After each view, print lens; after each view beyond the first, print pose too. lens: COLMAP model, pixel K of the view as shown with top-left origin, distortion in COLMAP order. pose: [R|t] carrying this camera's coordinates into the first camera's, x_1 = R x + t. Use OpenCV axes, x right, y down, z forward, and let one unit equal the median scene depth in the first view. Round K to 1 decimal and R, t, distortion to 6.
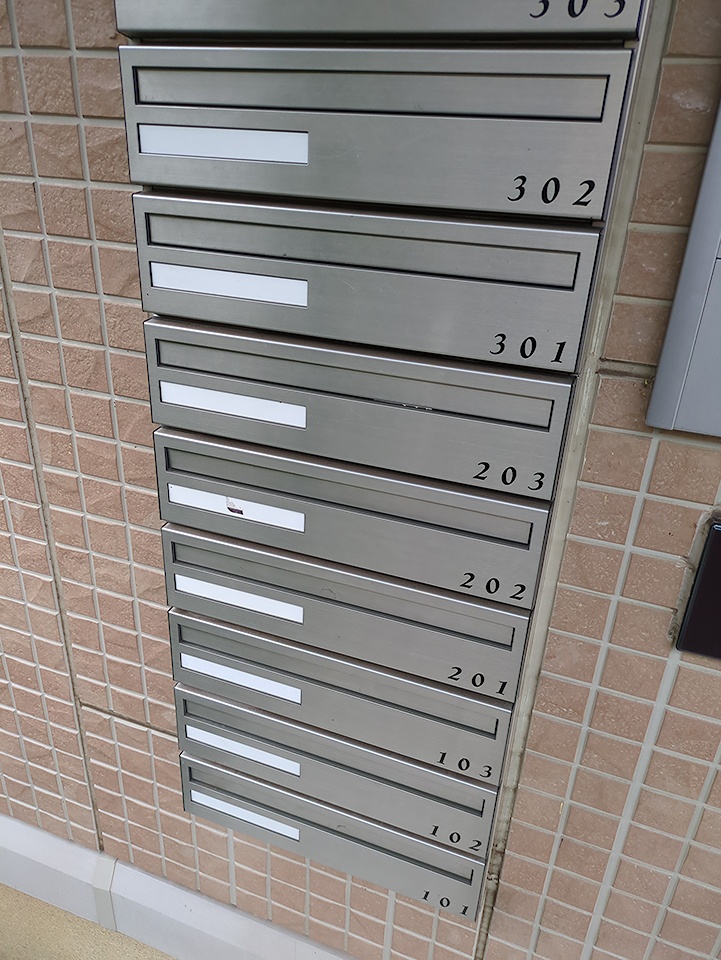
lens RADIAL K [[708.7, 0, 360.5], [0, 708.7, 480.0], [0, 0, 1]] dist [0.012668, -0.002360]
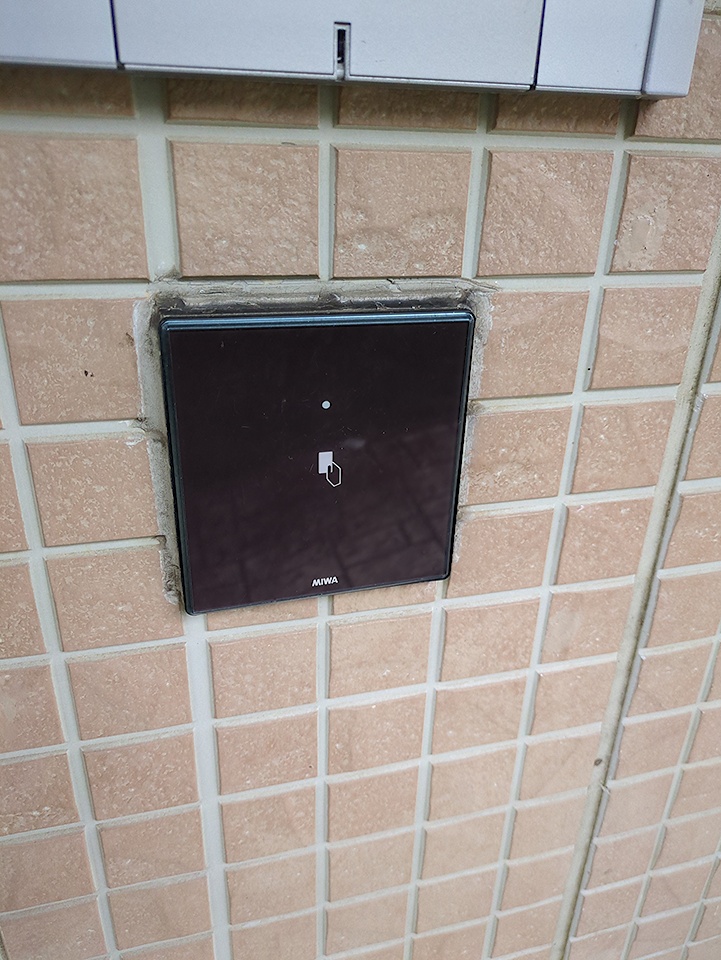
lens RADIAL K [[708.7, 0, 360.5], [0, 708.7, 480.0], [0, 0, 1]] dist [0.012668, -0.002360]
pose [[0.810206, -0.270116, 0.520196, 0.297101], [0.263442, 0.960608, 0.088492, 0.131028], [-0.523607, 0.065344, 0.849450, 0.494267]]
